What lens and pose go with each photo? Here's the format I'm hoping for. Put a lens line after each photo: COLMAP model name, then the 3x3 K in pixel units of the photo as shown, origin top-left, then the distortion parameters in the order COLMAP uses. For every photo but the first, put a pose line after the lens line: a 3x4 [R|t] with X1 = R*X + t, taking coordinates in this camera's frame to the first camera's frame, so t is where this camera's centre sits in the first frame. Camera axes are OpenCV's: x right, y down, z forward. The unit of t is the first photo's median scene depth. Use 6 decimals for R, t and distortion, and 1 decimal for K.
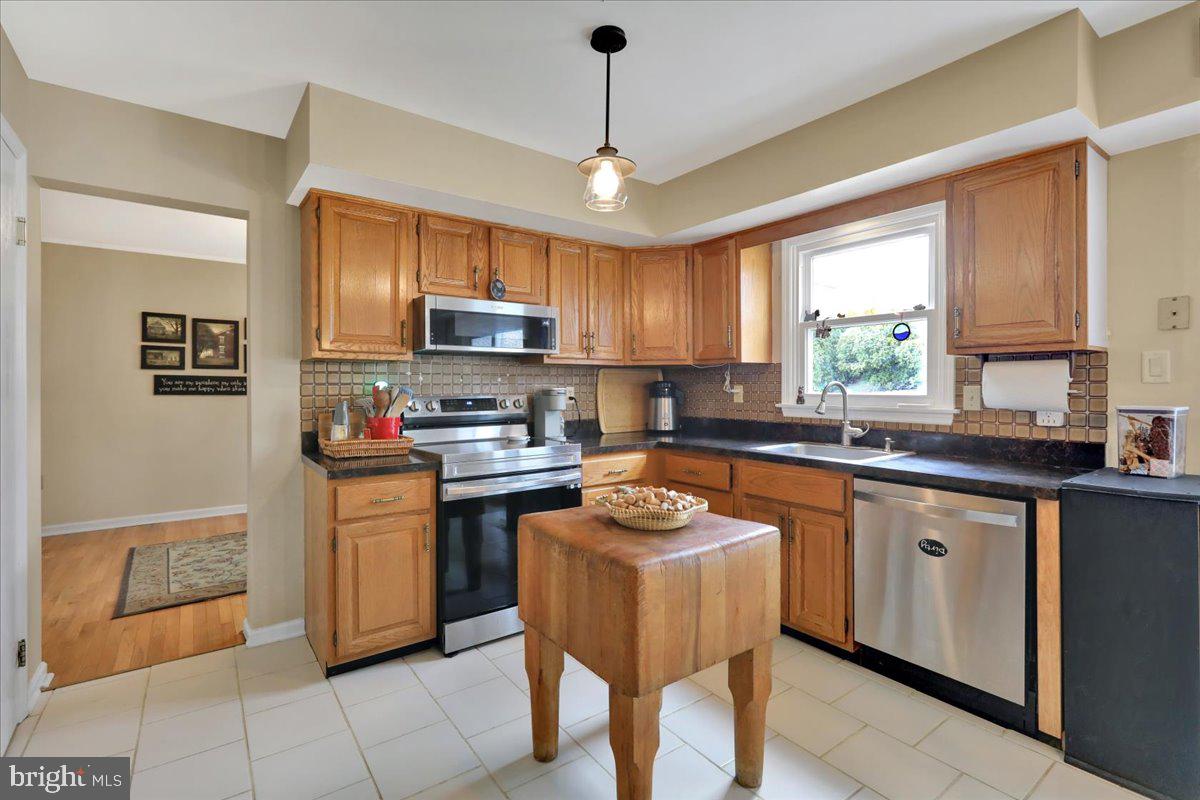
lens RADIAL K [[550.7, 0, 603.0], [0, 550.7, 386.9], [0, 0, 1]] dist [-0.000521, 0.000086]
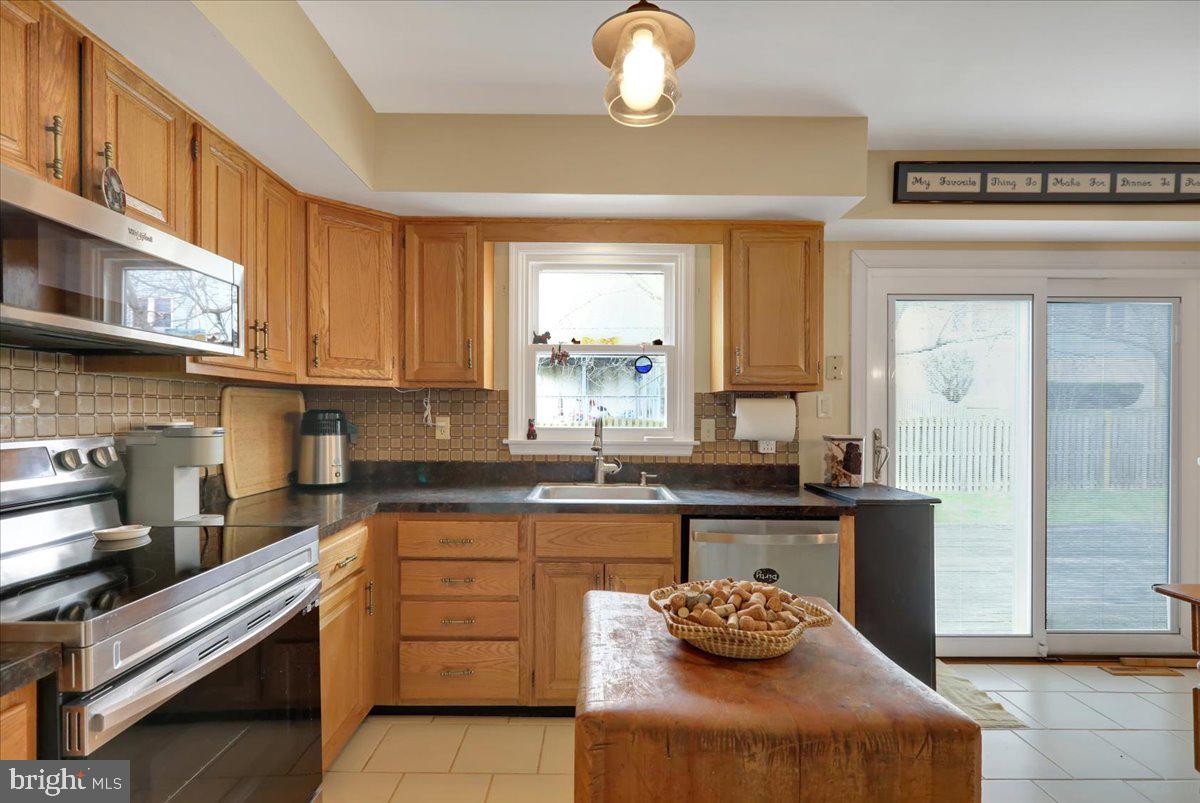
lens RADIAL K [[563.3, 0, 595.6], [0, 563.3, 416.1], [0, 0, 1]] dist [-0.000994, 0.000895]
pose [[0.599764, 0.001964, 0.800174, -0.294259], [-0.004843, 0.999988, 0.001175, -0.006626], [-0.800162, -0.004581, 0.599766, 0.407828]]
